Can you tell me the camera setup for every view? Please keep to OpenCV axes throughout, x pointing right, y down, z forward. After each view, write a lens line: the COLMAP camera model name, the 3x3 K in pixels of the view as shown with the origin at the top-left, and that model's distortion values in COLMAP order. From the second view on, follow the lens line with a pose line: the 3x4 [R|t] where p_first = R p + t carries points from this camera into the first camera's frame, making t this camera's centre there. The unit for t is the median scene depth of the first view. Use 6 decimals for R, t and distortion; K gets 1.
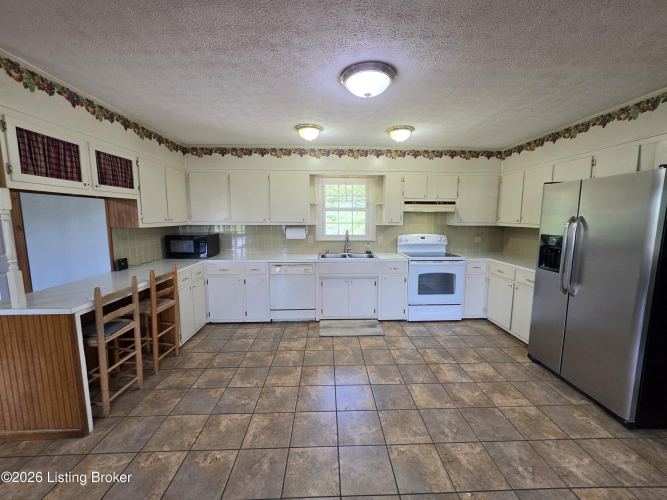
lens RADIAL K [[267.0, 0, 337.3], [0, 267.0, 249.6], [0, 0, 1]] dist [-0.002080, 0.000621]
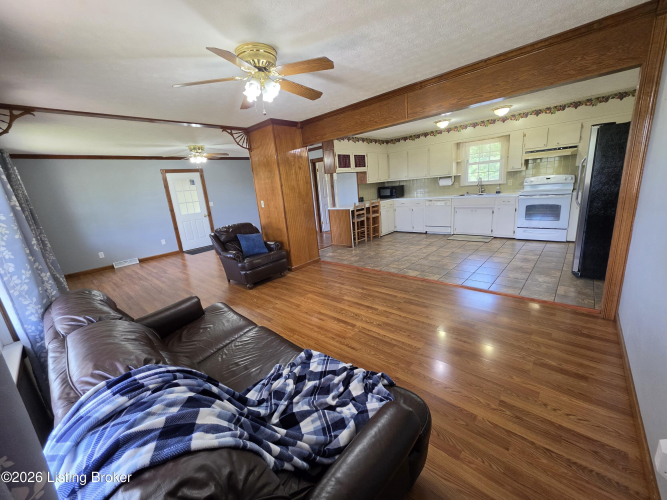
lens RADIAL K [[267.0, 0, 334.5], [0, 267.0, 250.0], [0, 0, 1]] dist [-0.002080, 0.000621]
pose [[0.708248, 0.107113, -0.697790, 0.608124], [0.004562, 0.987708, 0.156247, 0.103291], [0.705949, -0.113845, 0.699053, -0.736484]]
